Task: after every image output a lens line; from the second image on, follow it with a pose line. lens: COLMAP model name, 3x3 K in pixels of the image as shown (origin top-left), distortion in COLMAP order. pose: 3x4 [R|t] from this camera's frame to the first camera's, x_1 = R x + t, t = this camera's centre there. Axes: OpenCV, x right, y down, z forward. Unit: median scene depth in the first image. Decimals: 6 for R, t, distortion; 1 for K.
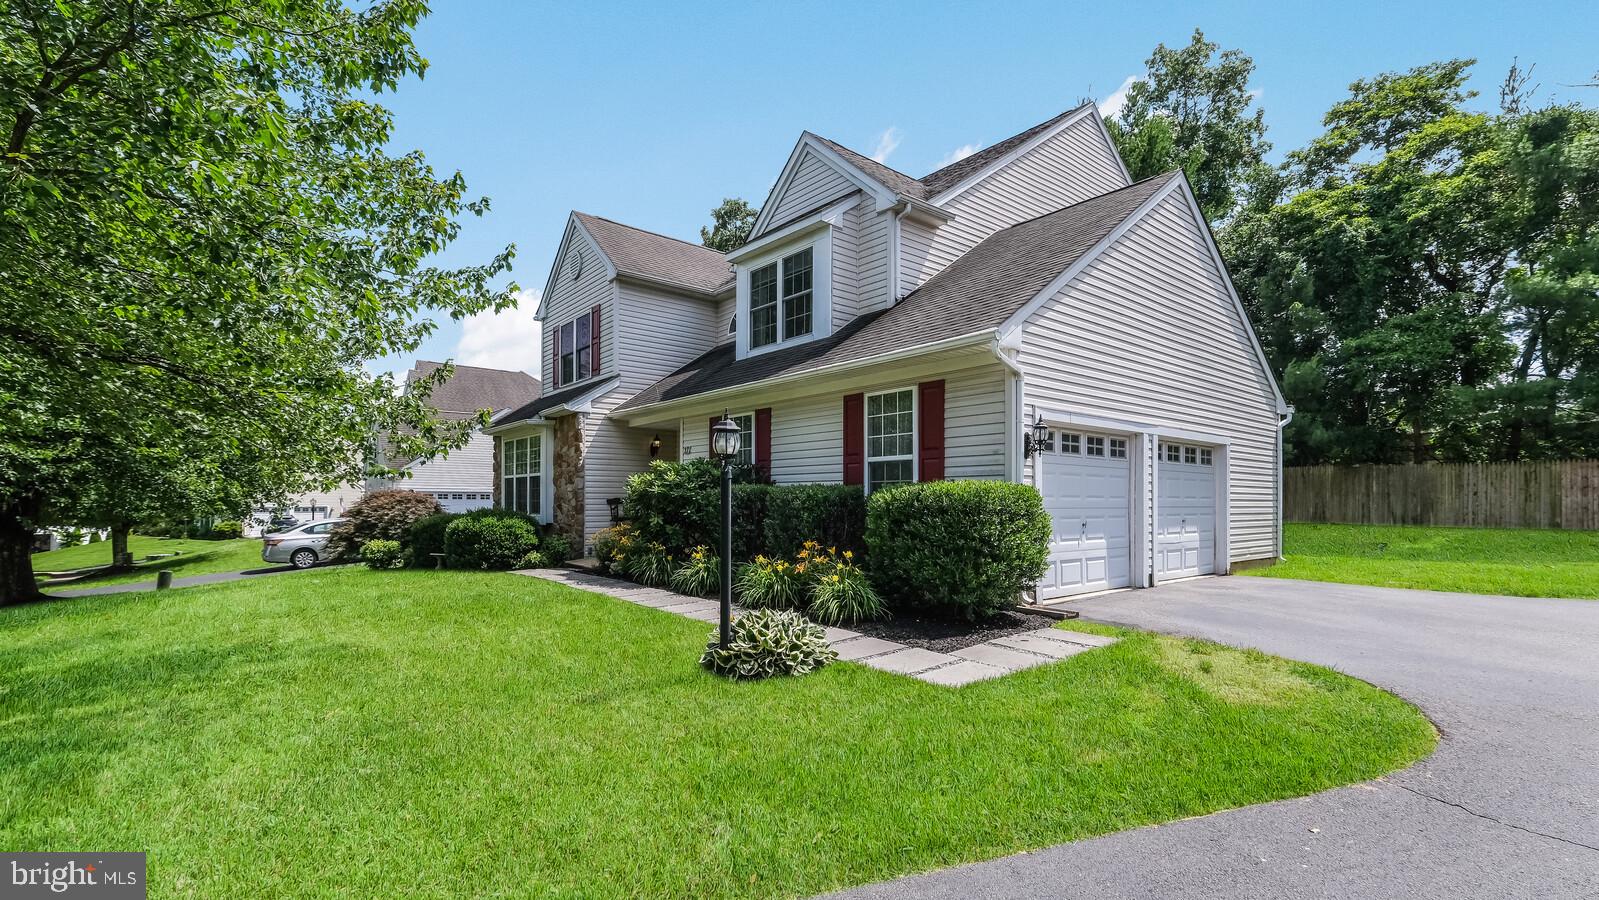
lens RADIAL K [[716.9, 0, 818.1], [0, 716.9, 499.7], [0, 0, 1]] dist [0.000276, -0.000006]
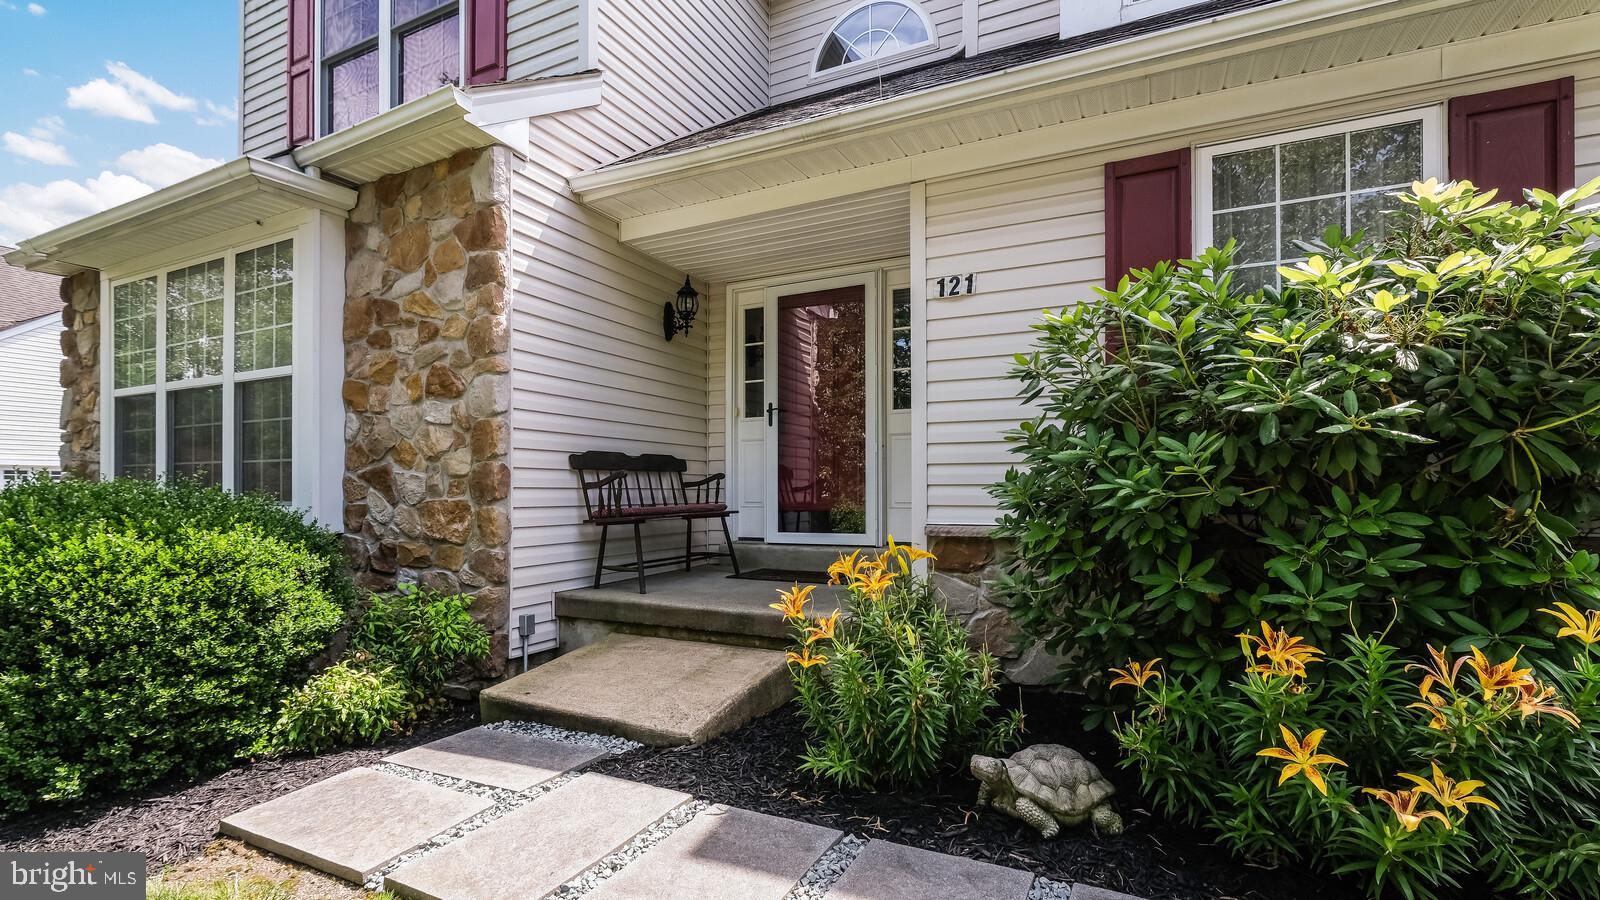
lens RADIAL K [[723.0, 0, 815.0], [0, 723.0, 493.4], [0, 0, 1]] dist [-0.002515, -0.000172]
pose [[0.918099, -0.002525, 0.396342, -0.361603], [0.000339, 0.999984, 0.005585, 0.016234], [-0.396350, -0.004993, 0.918086, 0.753882]]
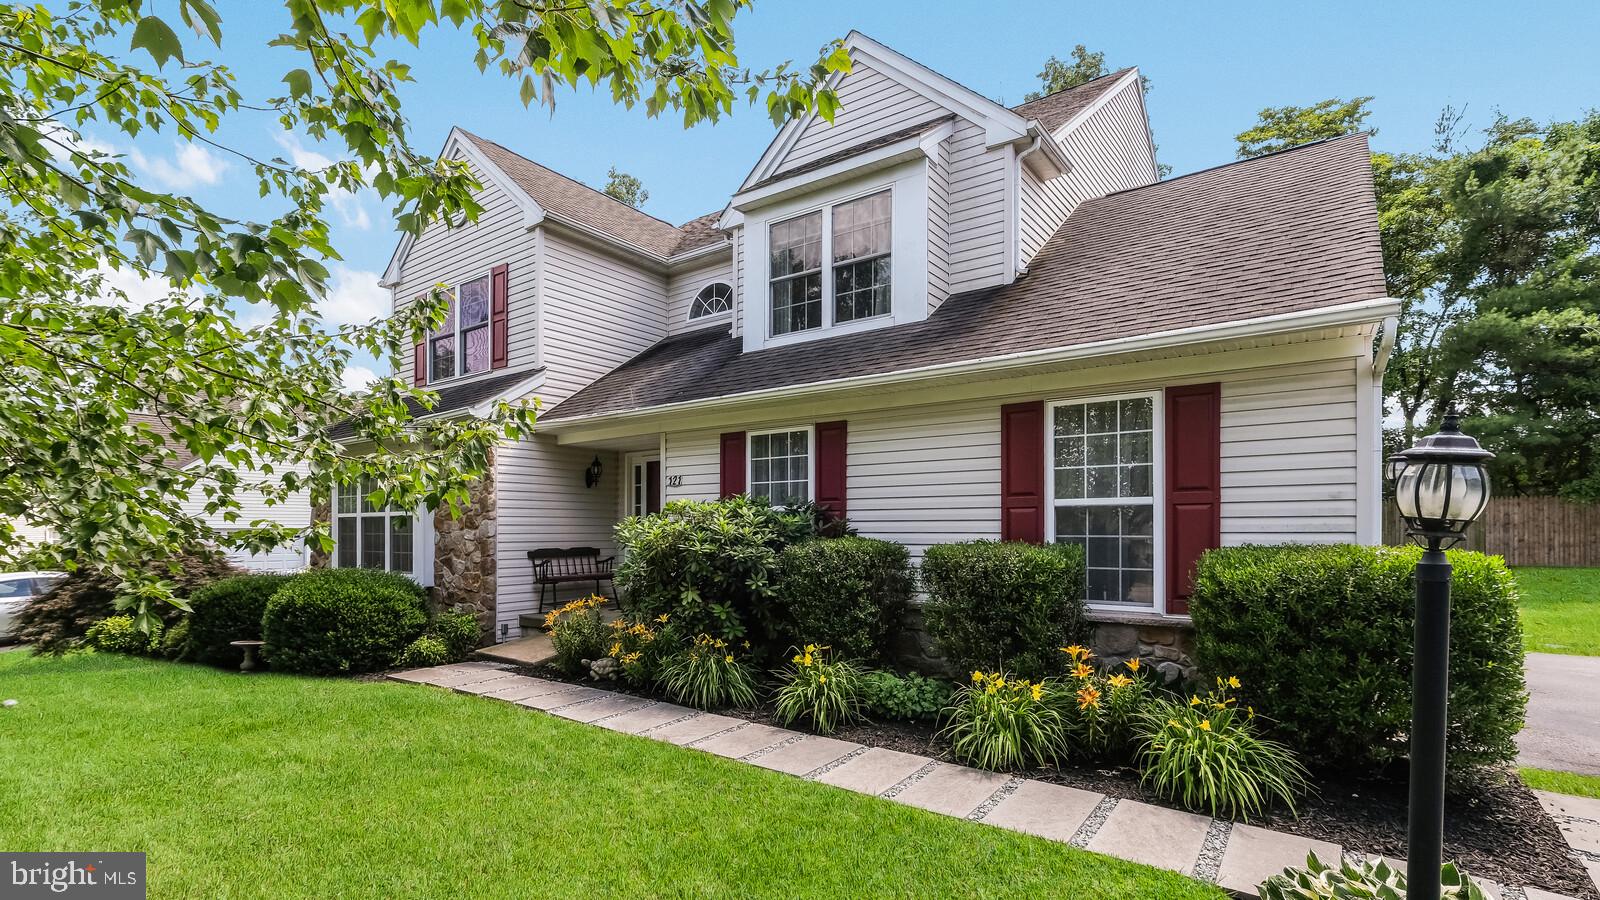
lens RADIAL K [[764.5, 0, 803.7], [0, 764.5, 529.7], [0, 0, 1]] dist [-0.003341, -0.000238]
pose [[0.974261, -0.002451, 0.225410, -0.229376], [0.002310, 0.999997, 0.000889, -0.023704], [-0.225412, -0.000345, 0.974264, 0.273229]]
